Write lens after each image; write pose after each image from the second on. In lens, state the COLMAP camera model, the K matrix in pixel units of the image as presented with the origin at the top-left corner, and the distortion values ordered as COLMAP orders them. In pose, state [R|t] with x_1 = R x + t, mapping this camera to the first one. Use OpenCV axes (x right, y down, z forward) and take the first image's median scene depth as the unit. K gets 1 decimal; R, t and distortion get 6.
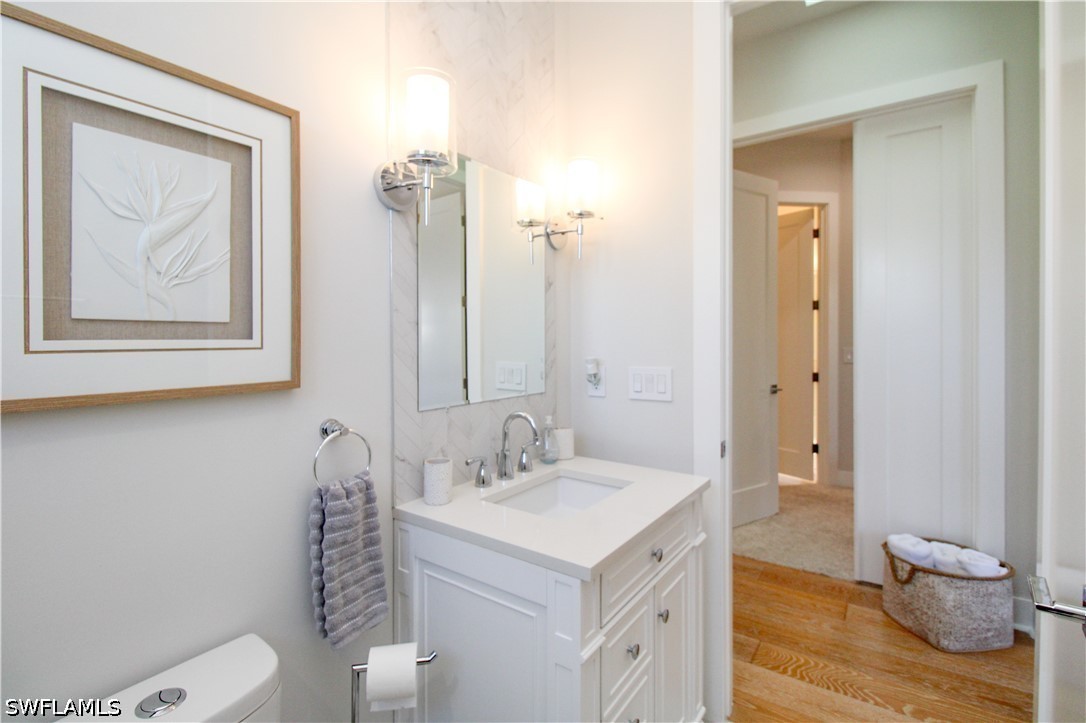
lens RADIAL K [[500.1, 0, 541.1], [0, 500.1, 350.0], [0, 0, 1]] dist [0.014738, -0.012527]
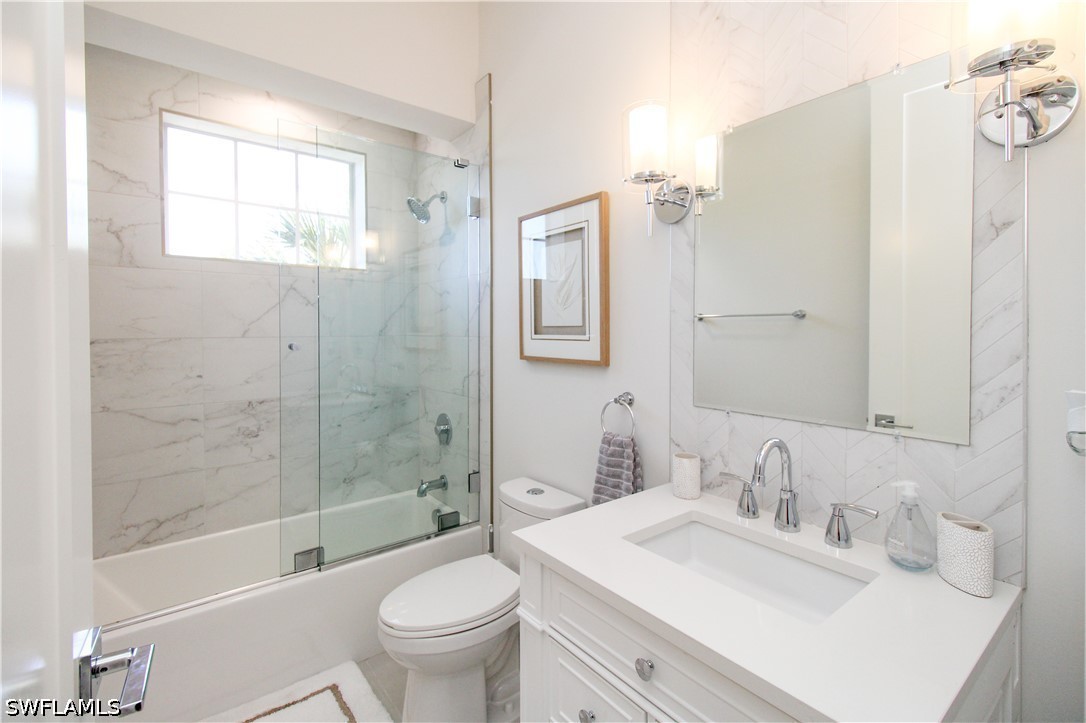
lens RADIAL K [[500.1, 0, 541.1], [0, 500.1, 350.0], [0, 0, 1]] dist [0.014738, -0.012527]
pose [[-0.278888, 0.021316, -0.960087, 1.151320], [-0.039601, 0.998648, 0.033676, -0.022445], [0.959507, 0.047412, -0.277666, 1.336617]]
